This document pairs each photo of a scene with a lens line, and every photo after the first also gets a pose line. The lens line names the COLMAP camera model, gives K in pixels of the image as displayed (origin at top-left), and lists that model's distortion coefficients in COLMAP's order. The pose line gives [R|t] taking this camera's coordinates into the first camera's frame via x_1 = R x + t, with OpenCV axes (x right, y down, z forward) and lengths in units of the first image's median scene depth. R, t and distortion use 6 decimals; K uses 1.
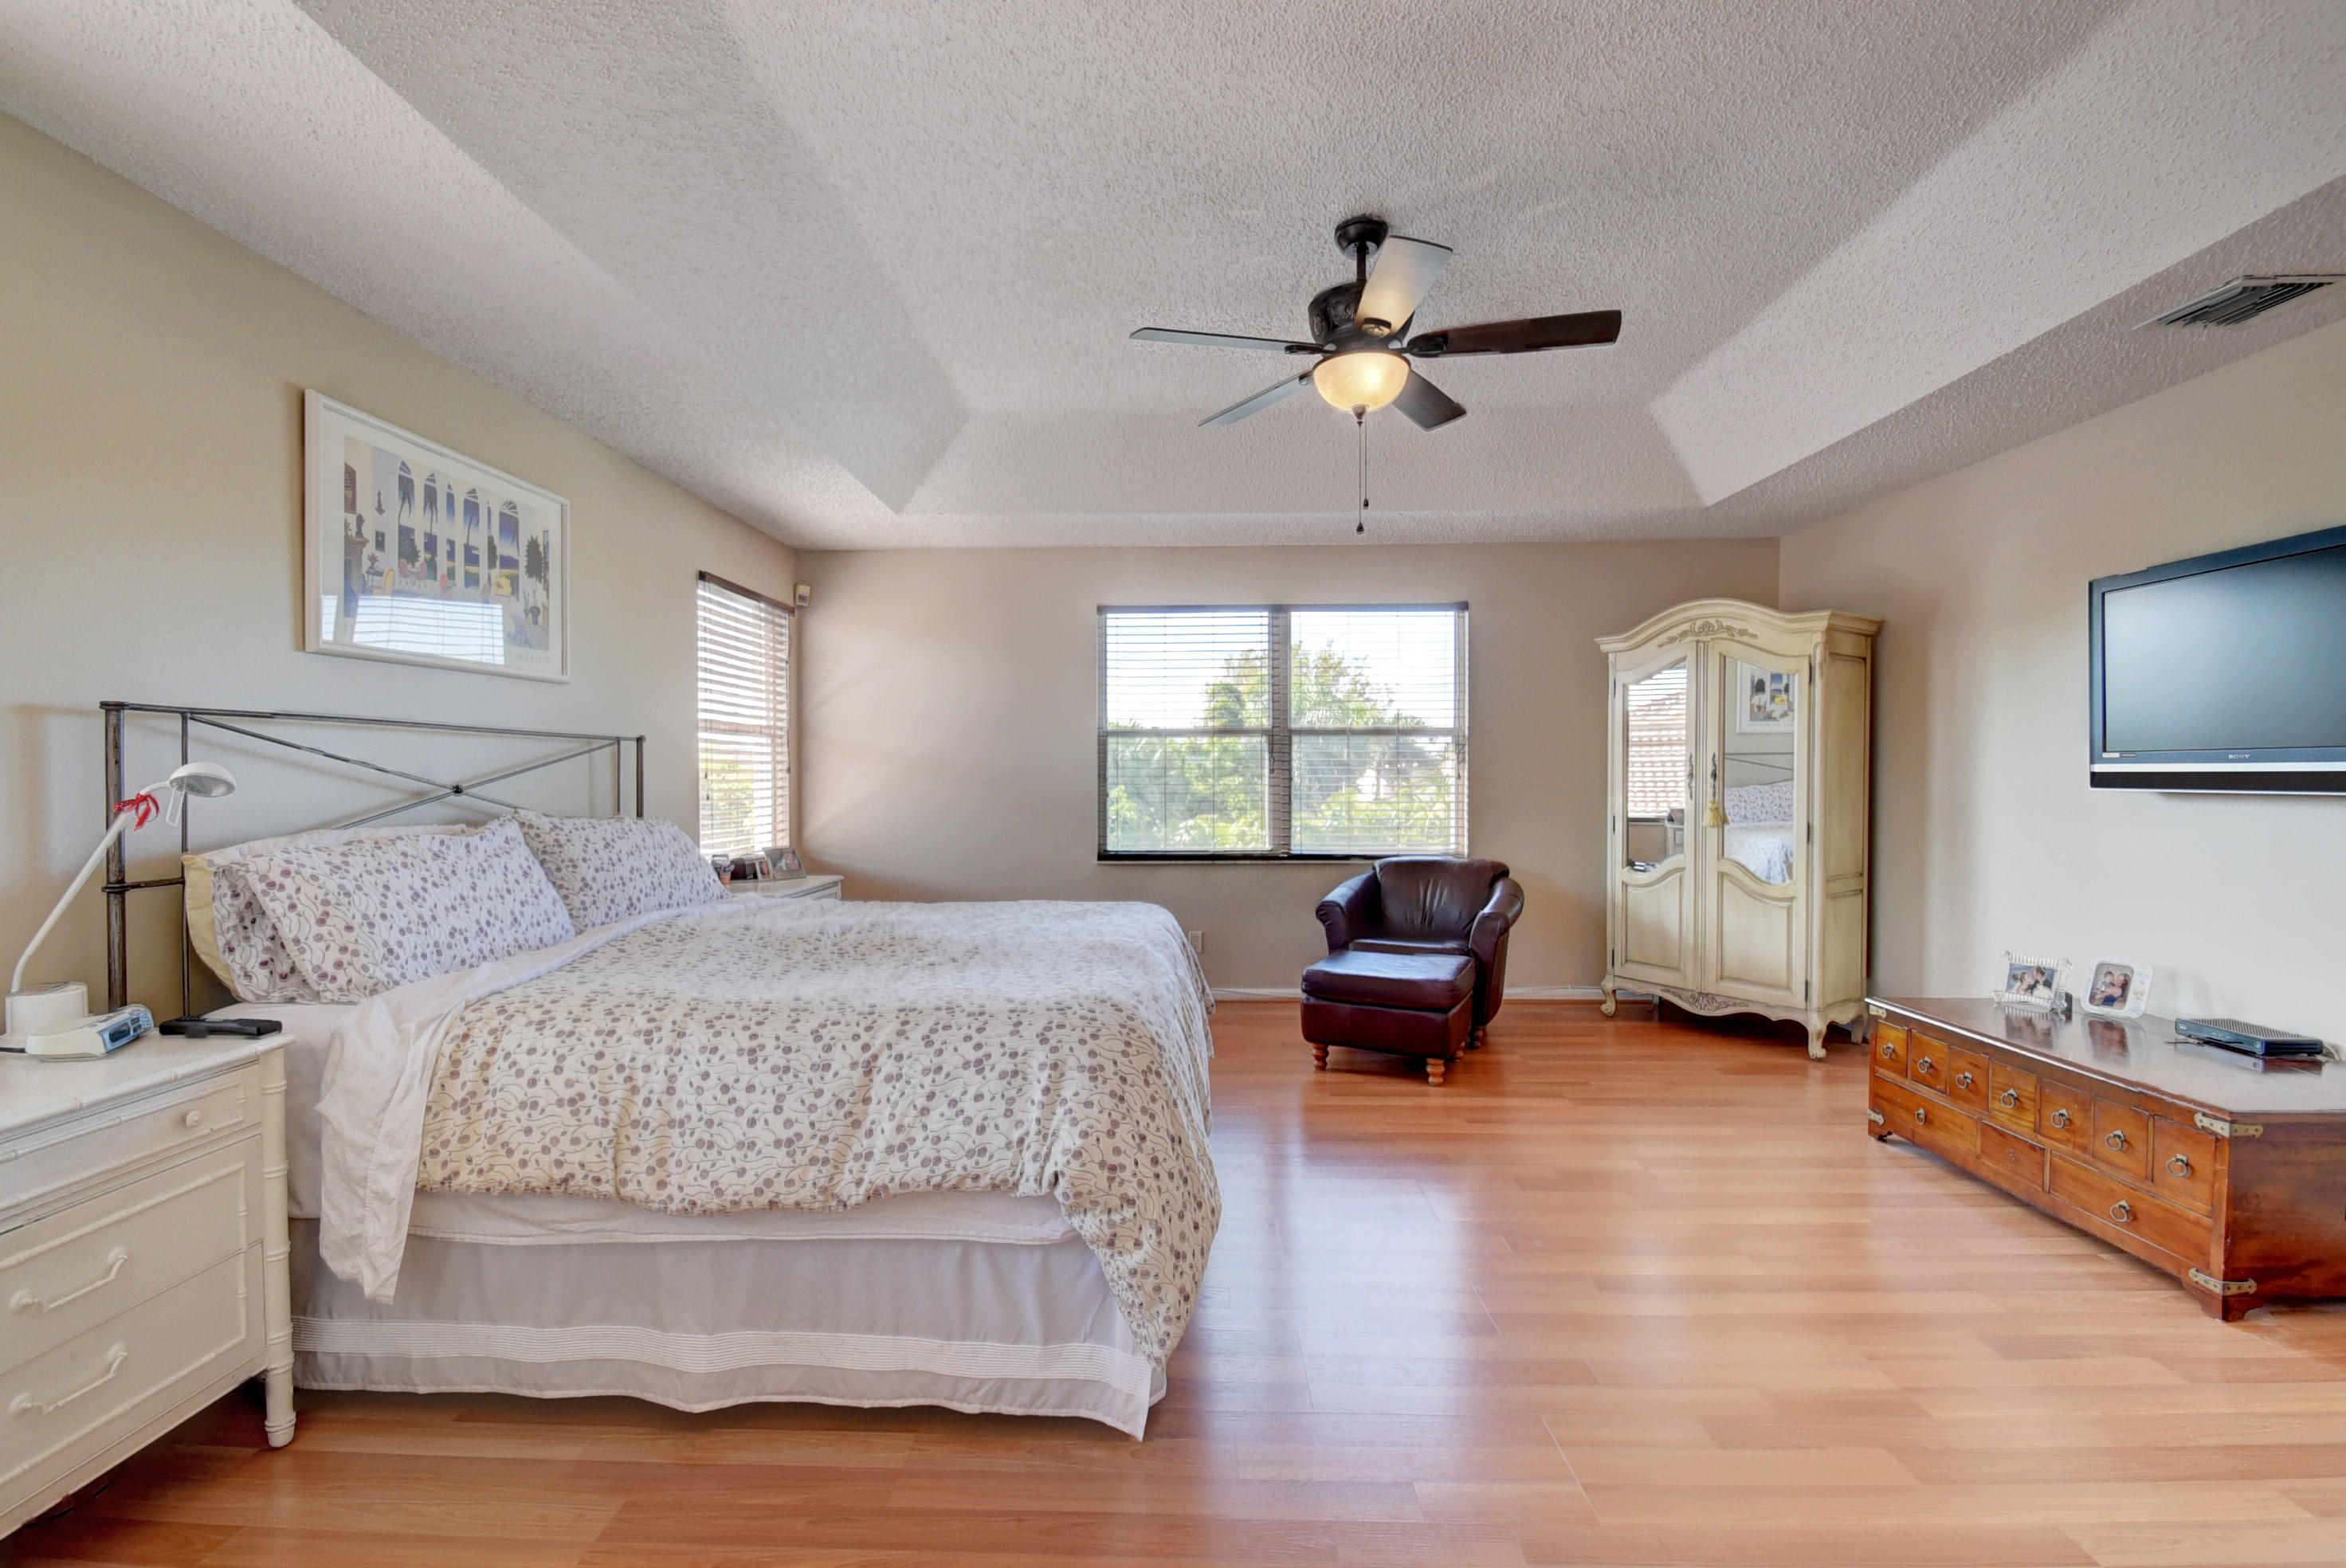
lens RADIAL K [[1043.7, 0, 1180.8], [0, 1043.7, 779.6], [0, 0, 1]] dist [-0.001013, -0.008731]
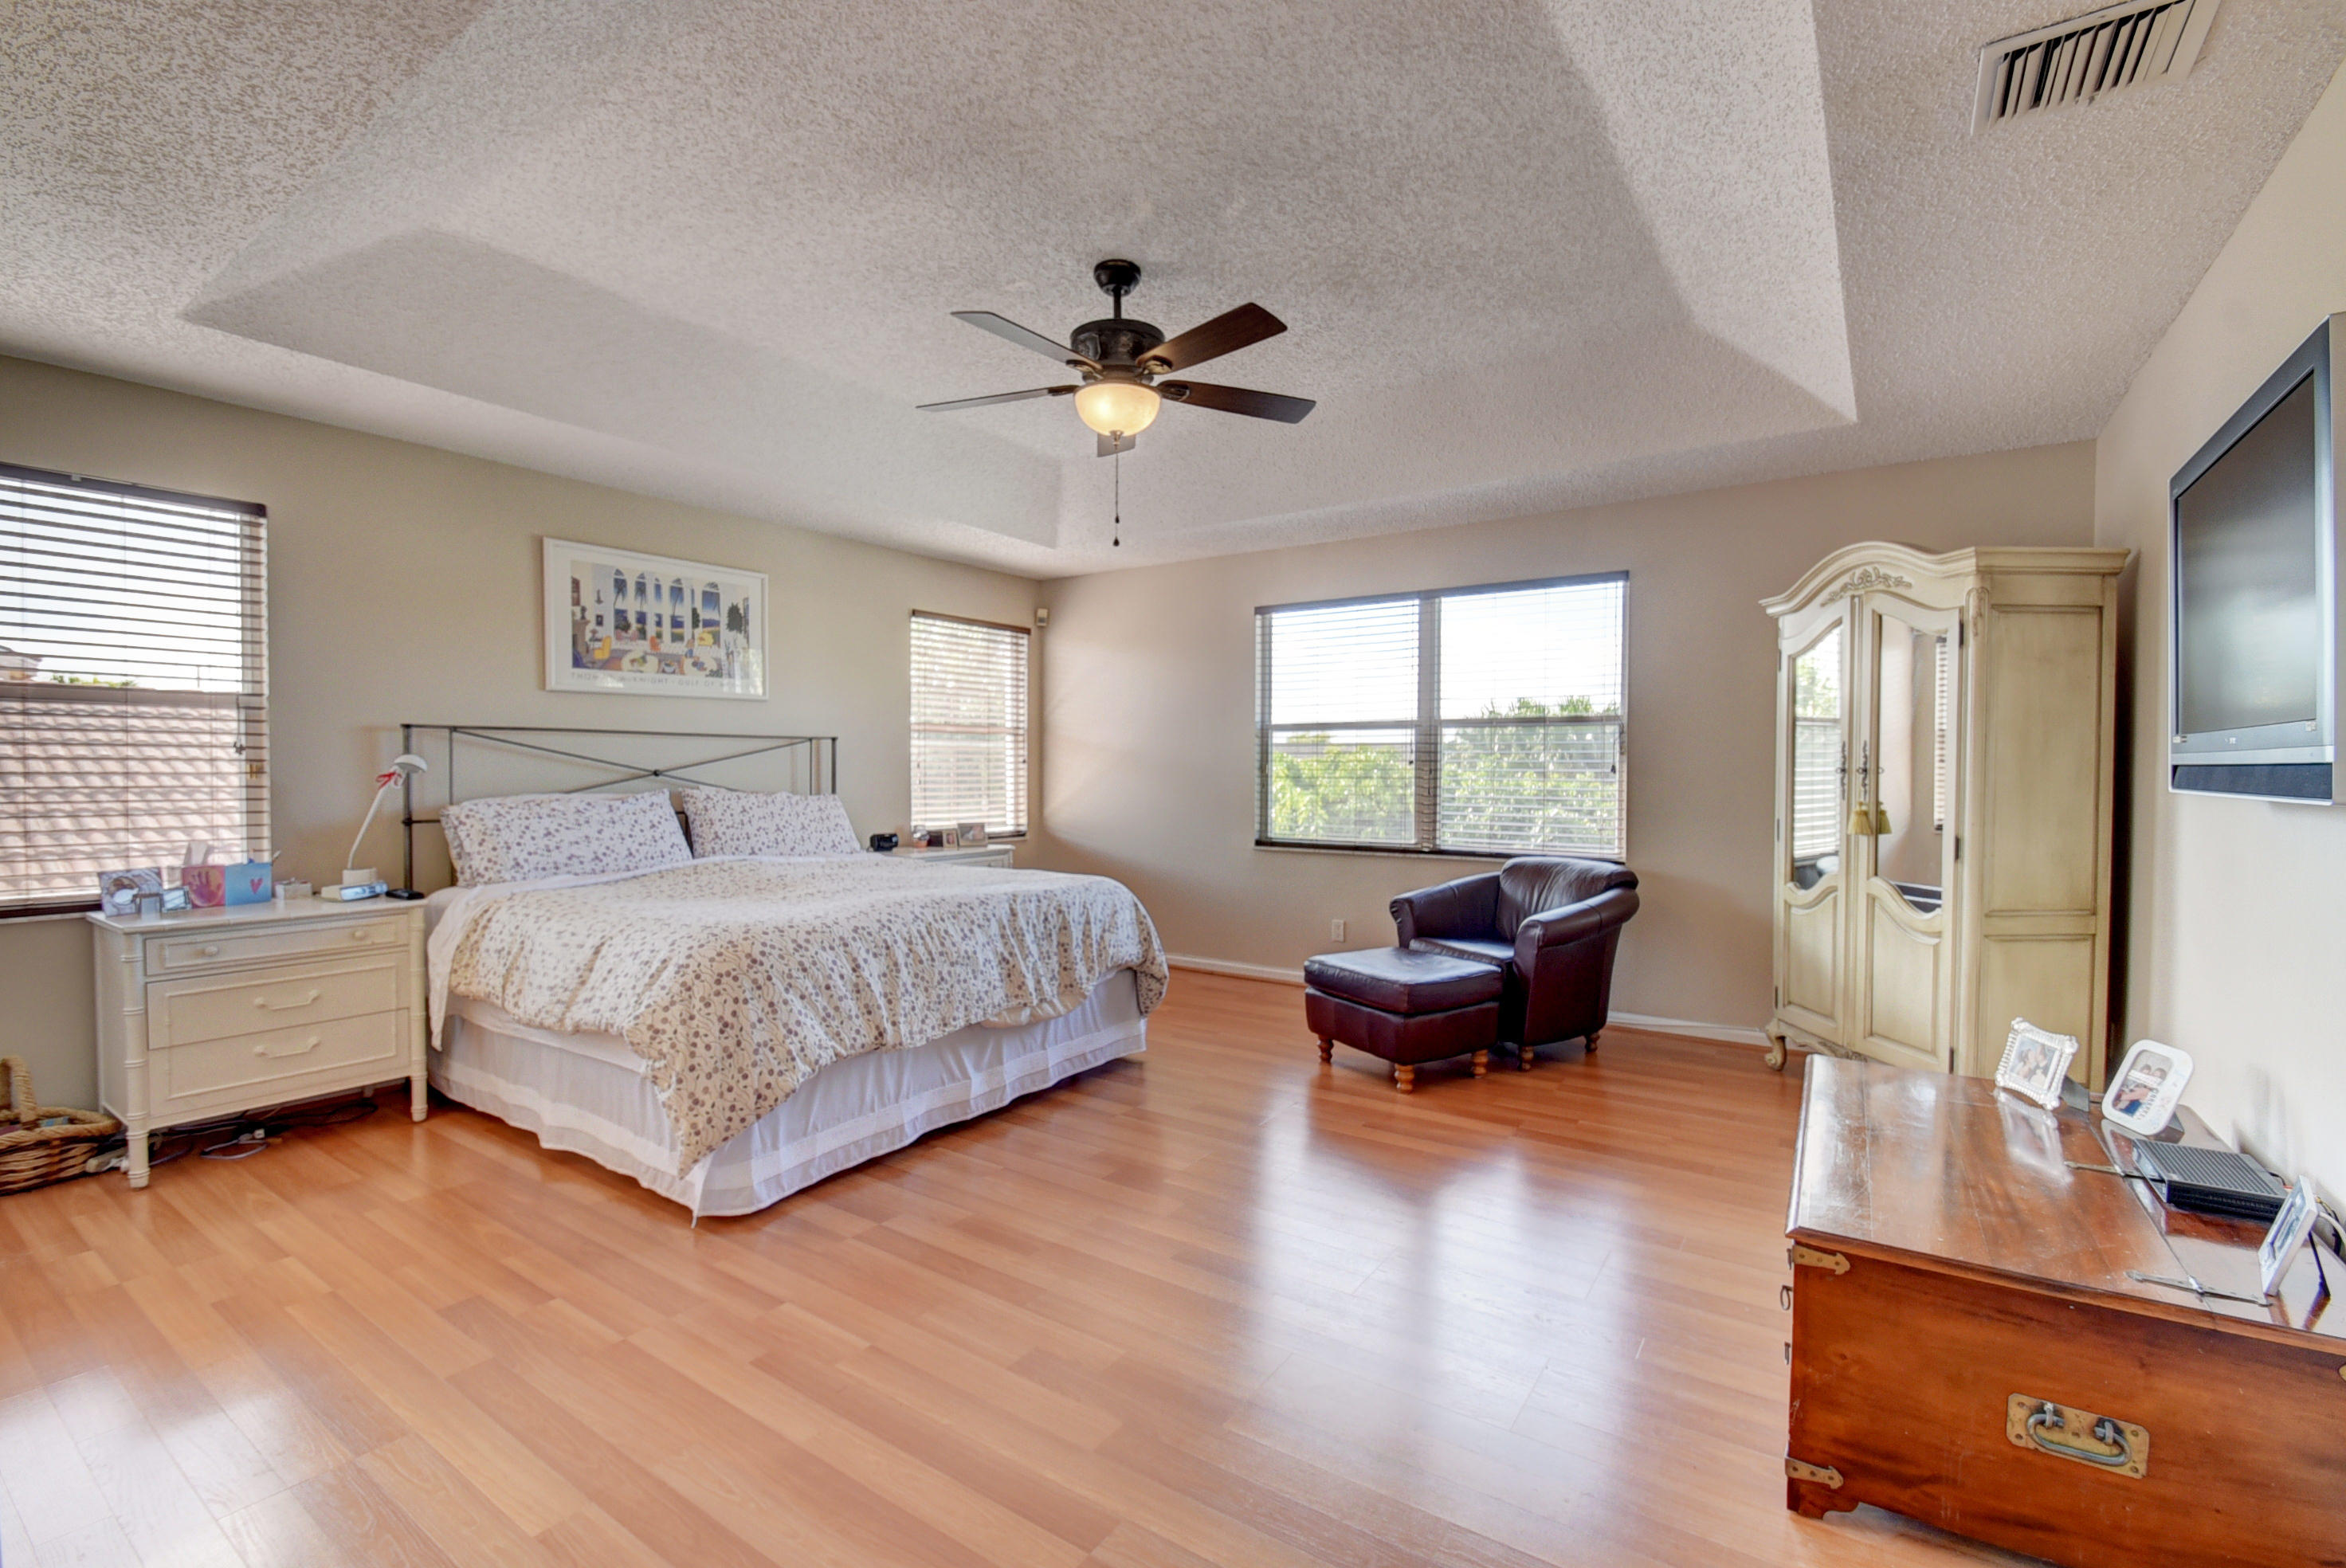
lens RADIAL K [[1043.7, 0, 1136.9], [0, 1043.7, 781.7], [0, 0, 1]] dist [-0.001013, -0.008731]
pose [[0.830575, 0.012069, -0.556776, 0.695985], [-0.007684, 0.999918, 0.010212, 0.001057], [0.556854, -0.004204, 0.830600, 0.085718]]
